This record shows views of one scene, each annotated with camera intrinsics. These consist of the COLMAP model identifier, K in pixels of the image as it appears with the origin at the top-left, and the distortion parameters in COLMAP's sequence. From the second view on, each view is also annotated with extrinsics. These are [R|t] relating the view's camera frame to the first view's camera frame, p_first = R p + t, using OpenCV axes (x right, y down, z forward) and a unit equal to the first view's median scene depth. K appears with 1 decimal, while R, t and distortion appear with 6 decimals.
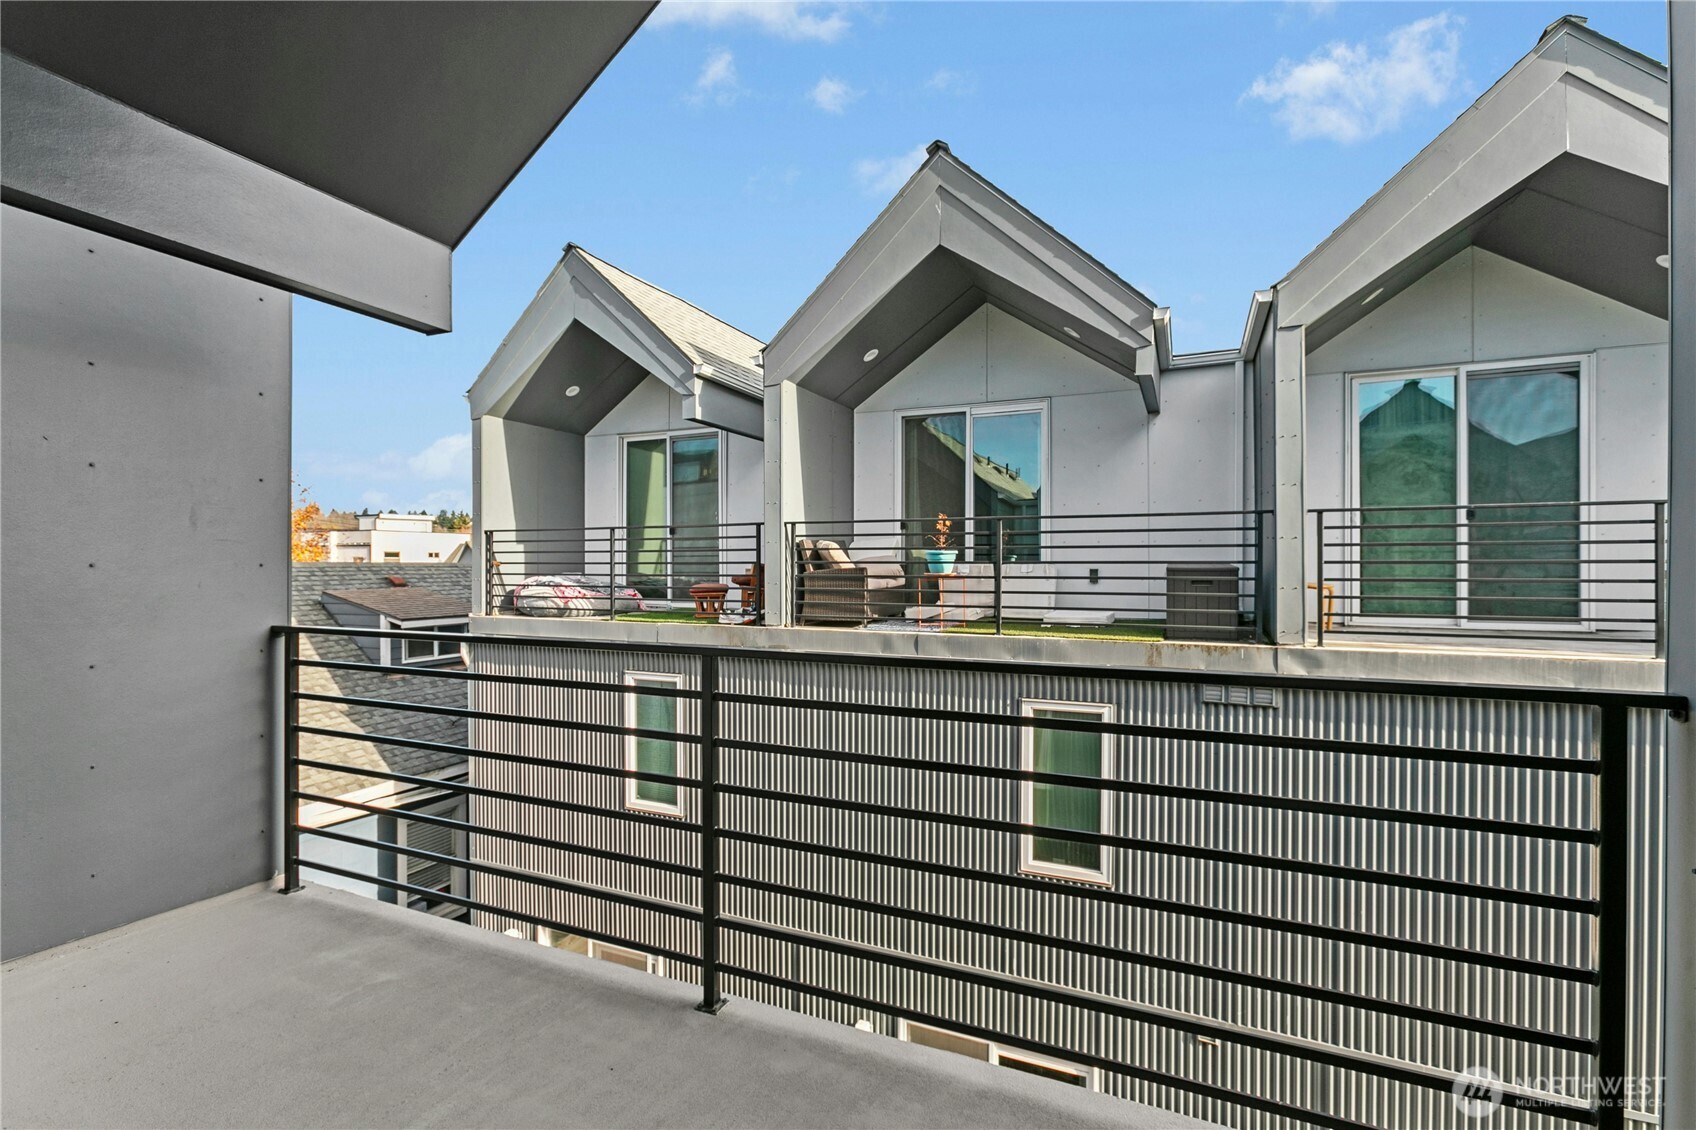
lens RADIAL K [[763.9, 0, 848.0], [0, 763.9, 565.0], [0, 0, 1]] dist [-0.066193, 0.000022]
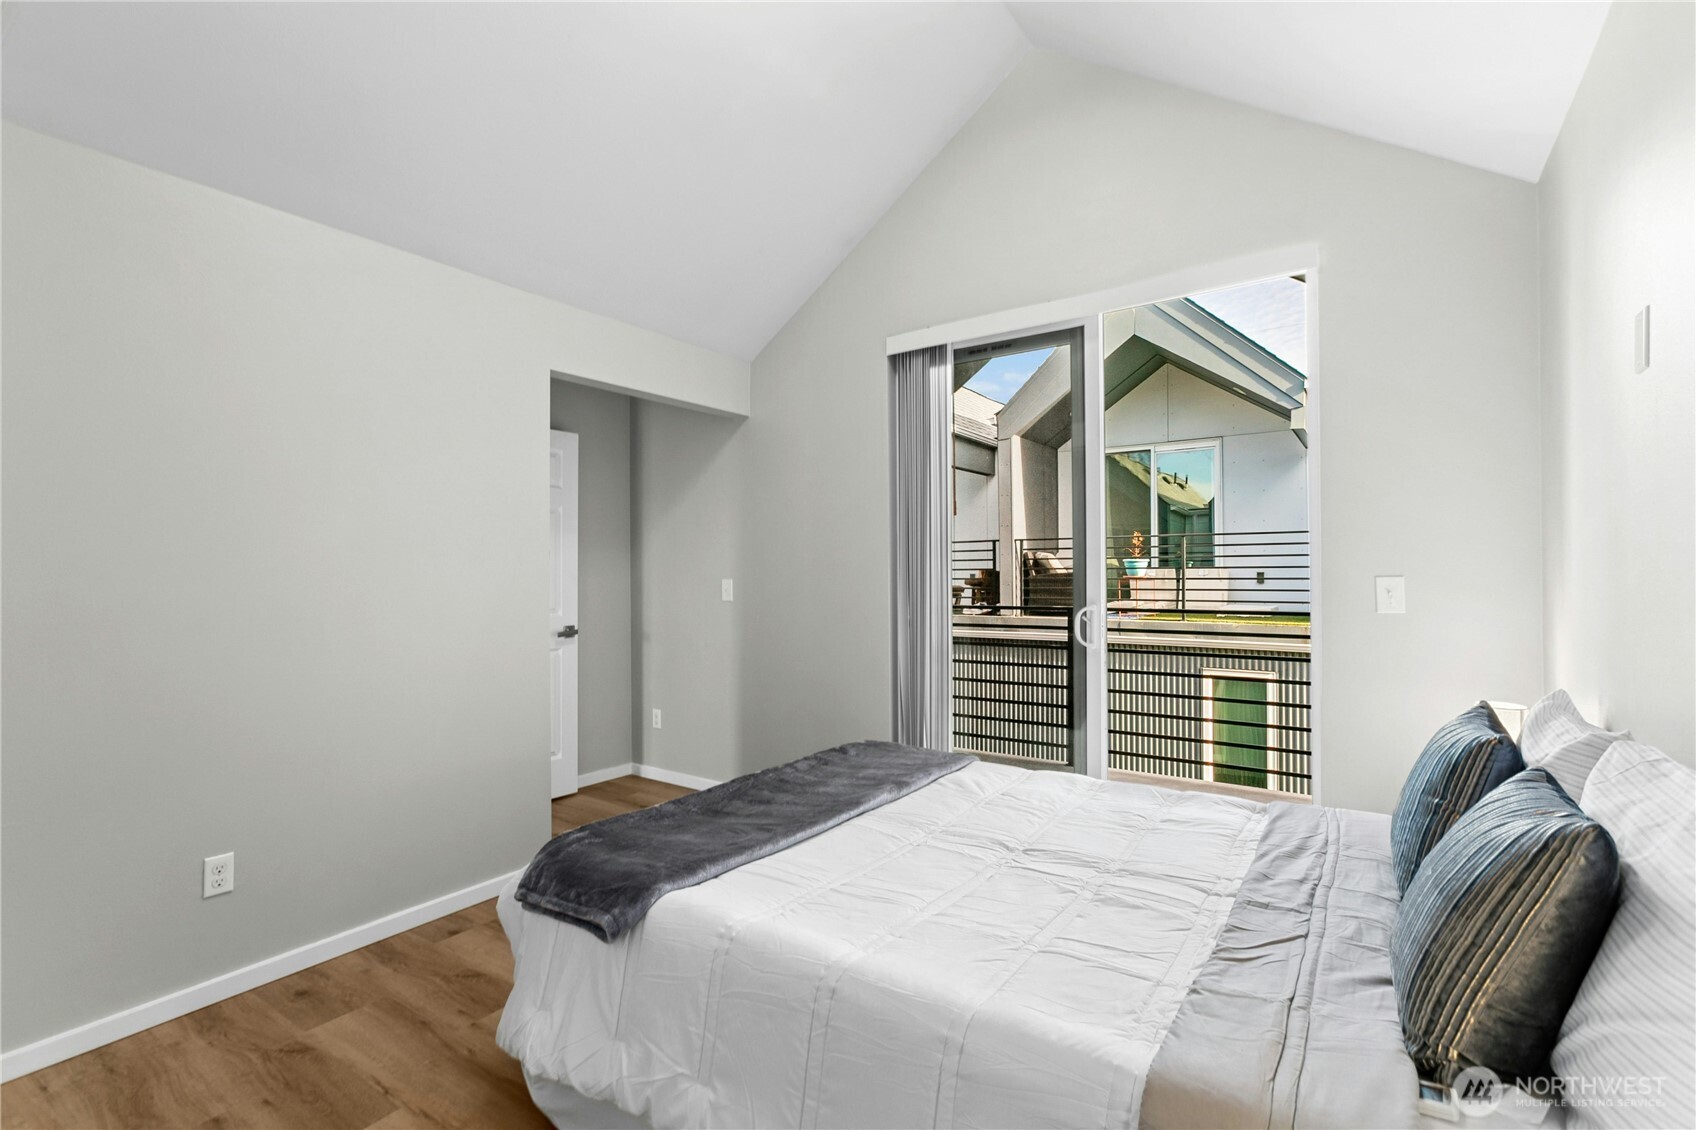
lens RADIAL K [[820.6, 0, 826.1], [0, 820.6, 561.4], [0, 0, 1]] dist [-0.000397, 0.000165]
pose [[0.982080, -0.010142, -0.188194, -0.137502], [0.009387, 0.999944, -0.004901, -0.012921], [0.188233, 0.003046, 0.982120, -0.511050]]
